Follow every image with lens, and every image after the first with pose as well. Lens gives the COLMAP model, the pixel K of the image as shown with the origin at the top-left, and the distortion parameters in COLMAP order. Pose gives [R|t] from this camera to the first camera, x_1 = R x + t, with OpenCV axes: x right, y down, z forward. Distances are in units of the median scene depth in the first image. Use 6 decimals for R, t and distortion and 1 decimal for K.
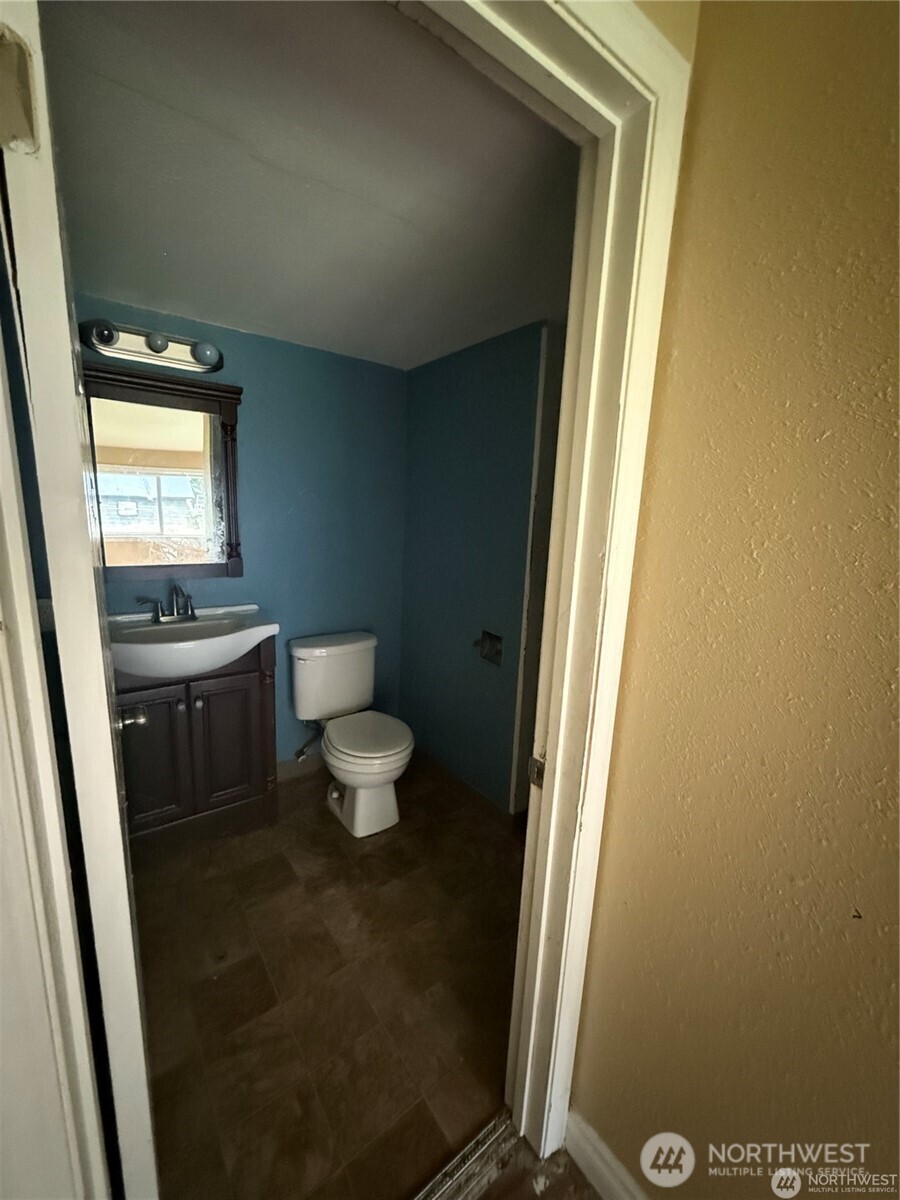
lens RADIAL K [[481.0, 0, 446.7], [0, 481.0, 597.8], [0, 0, 1]] dist [0.001146, 0.000012]
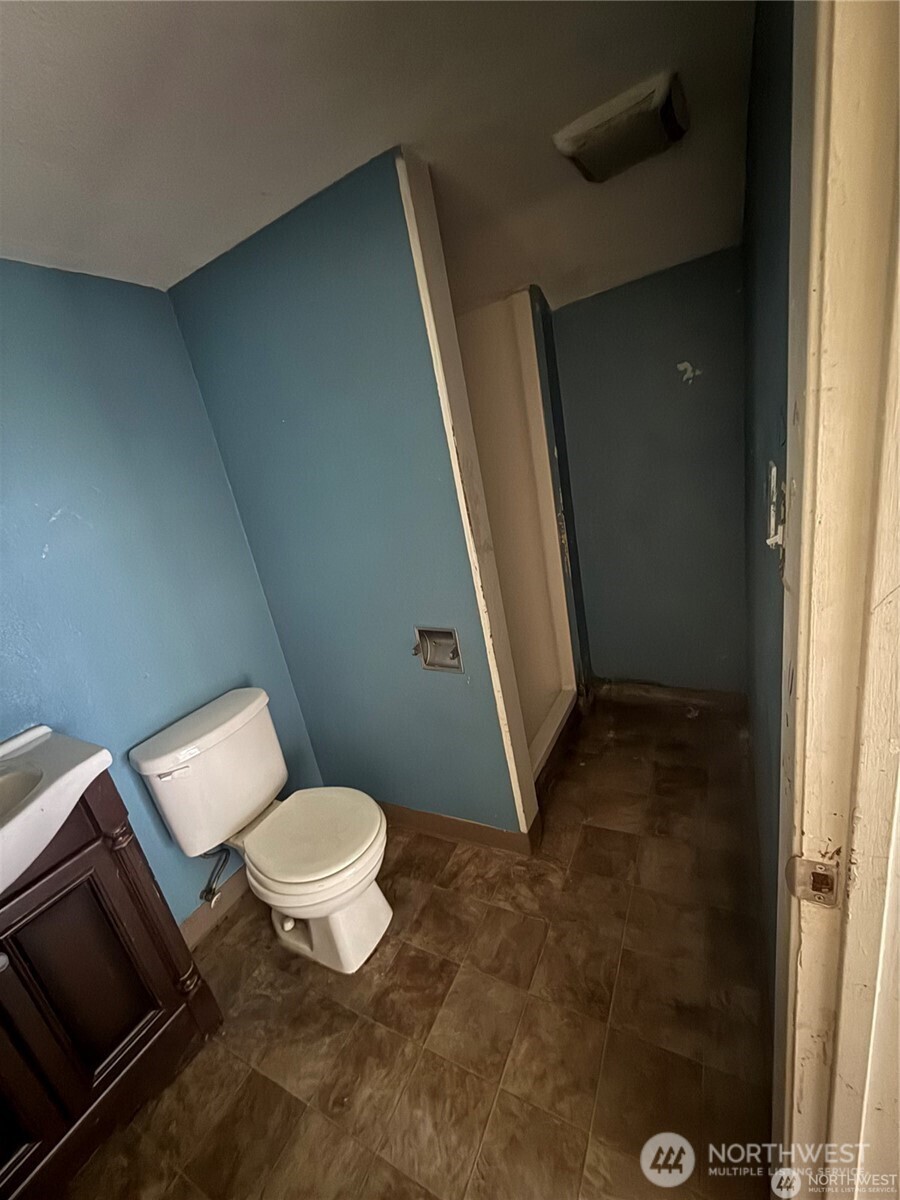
lens RADIAL K [[481.0, 0, 451.5], [0, 481.0, 596.8], [0, 0, 1]] dist [0.001146, 0.000012]
pose [[0.880044, -0.331336, 0.340205, -0.116869], [0.306432, 0.943488, 0.126214, -0.059940], [-0.362798, -0.006824, 0.931843, 0.303247]]
